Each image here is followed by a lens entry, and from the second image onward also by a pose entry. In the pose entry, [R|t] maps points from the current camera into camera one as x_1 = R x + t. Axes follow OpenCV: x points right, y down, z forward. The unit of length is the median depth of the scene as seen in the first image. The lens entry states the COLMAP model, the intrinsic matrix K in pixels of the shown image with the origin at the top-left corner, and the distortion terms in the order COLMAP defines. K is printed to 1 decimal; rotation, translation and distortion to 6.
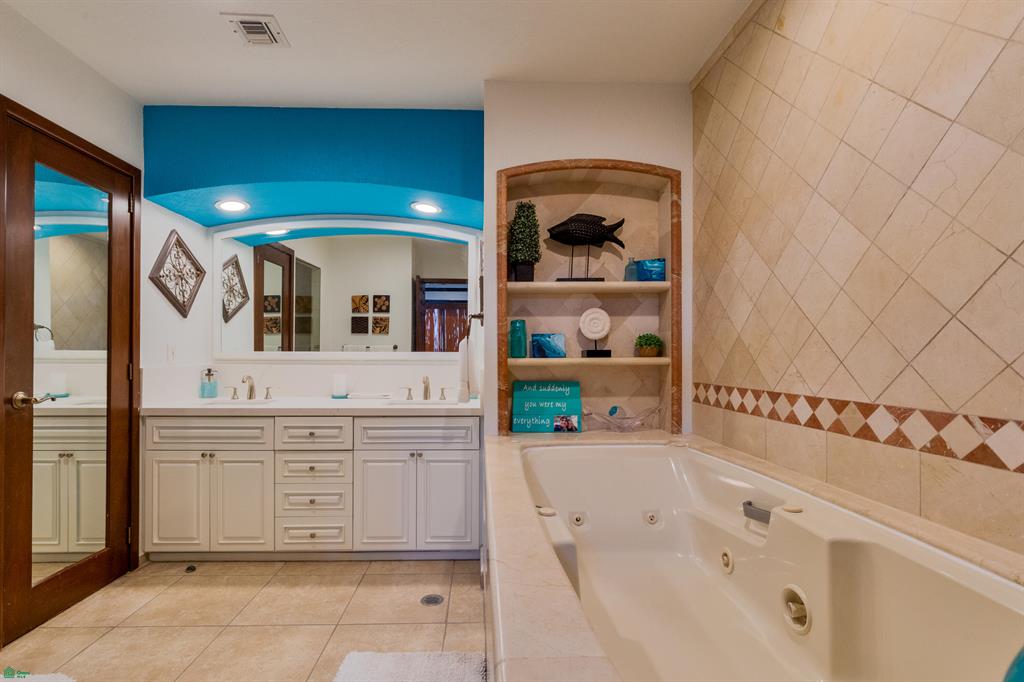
lens RADIAL K [[469.2, 0, 490.1], [0, 469.2, 353.7], [0, 0, 1]] dist [0.007715, -0.000517]
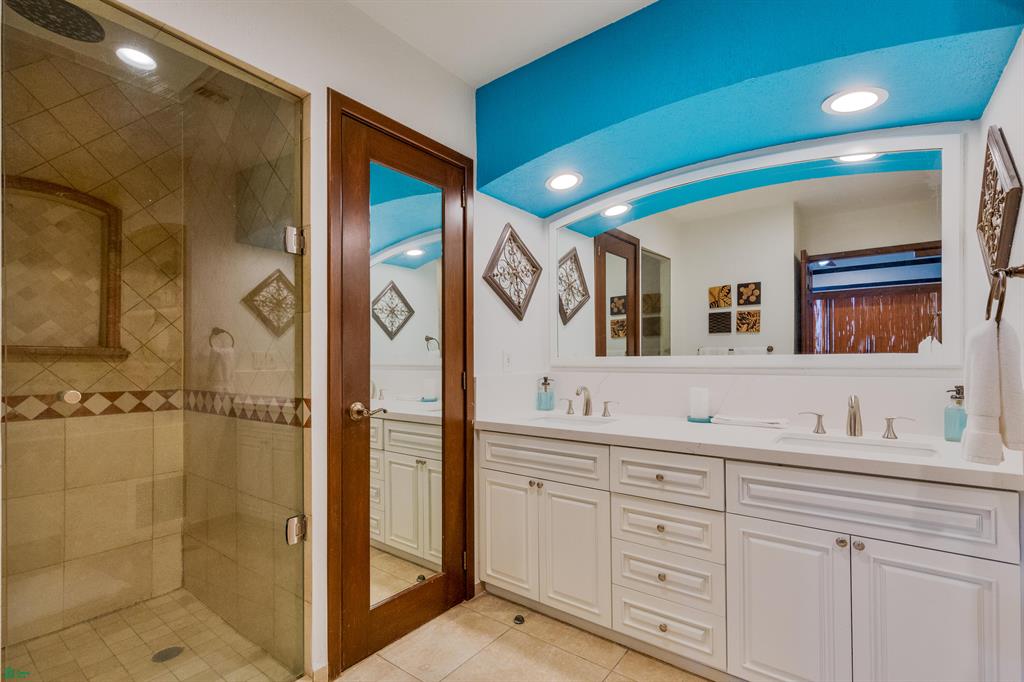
lens RADIAL K [[469.2, 0, 503.6], [0, 469.2, 357.7], [0, 0, 1]] dist [0.007715, -0.000517]
pose [[0.770872, -0.011385, -0.636888, -0.107937], [0.010394, 0.999932, -0.005295, -0.000685], [0.636905, -0.002538, 0.770938, 0.302156]]
